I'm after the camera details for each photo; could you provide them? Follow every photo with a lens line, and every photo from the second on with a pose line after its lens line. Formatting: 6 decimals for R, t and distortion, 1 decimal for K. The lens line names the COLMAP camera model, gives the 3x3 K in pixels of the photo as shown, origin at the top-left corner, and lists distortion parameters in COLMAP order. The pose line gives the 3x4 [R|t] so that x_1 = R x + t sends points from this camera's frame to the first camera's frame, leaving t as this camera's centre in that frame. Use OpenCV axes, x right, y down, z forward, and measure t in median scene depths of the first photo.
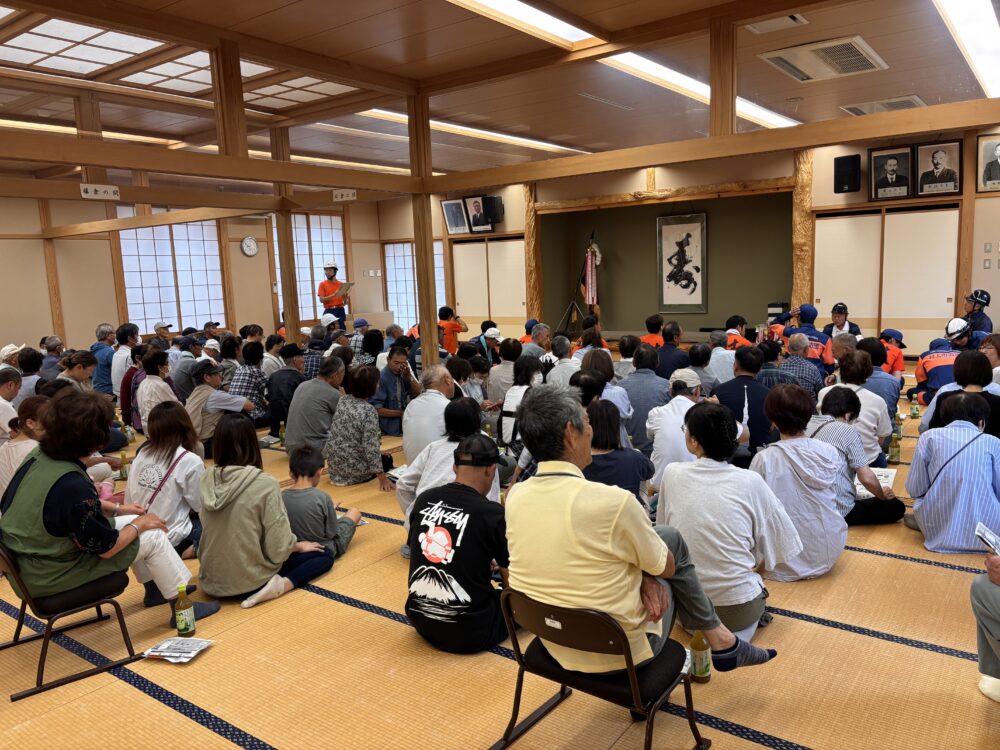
lens RADIAL K [[754.1, 0, 500.0], [0, 754.1, 375.0], [0, 0, 1]] dist [0.091689, -0.145416]
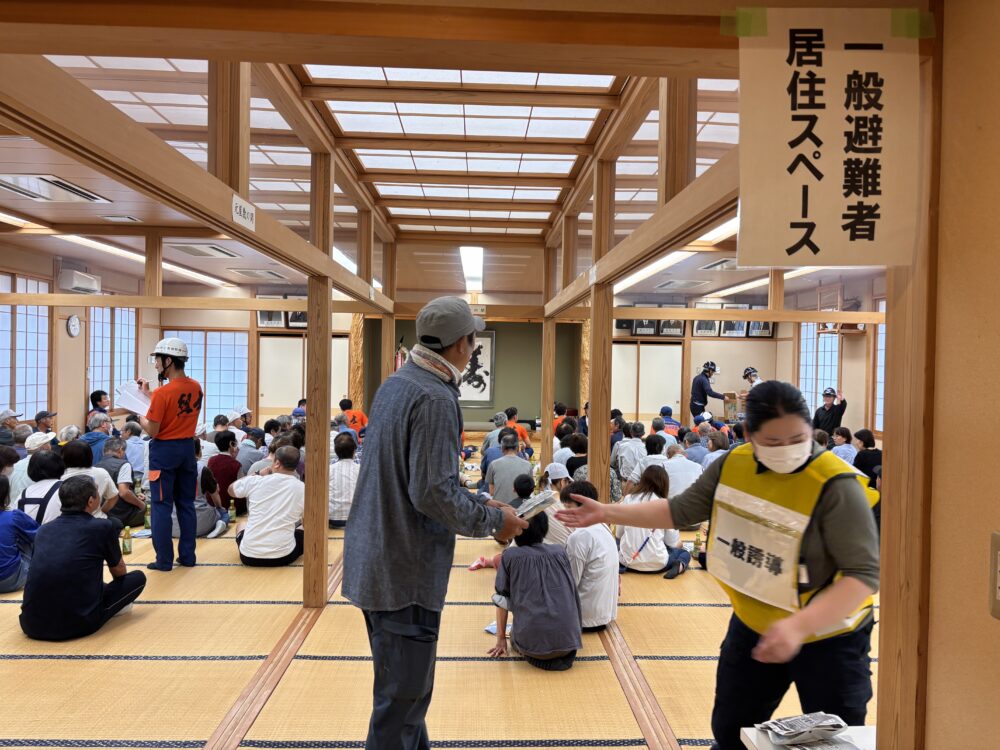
lens RADIAL K [[754.1, 0, 500.0], [0, 754.1, 375.0], [0, 0, 1]] dist [0.091689, -0.145416]
pose [[0.785823, 0.044145, 0.616875, -0.494616], [0.036423, 0.992414, -0.117418, 0.011974], [-0.617379, 0.114739, 0.778254, 0.008069]]
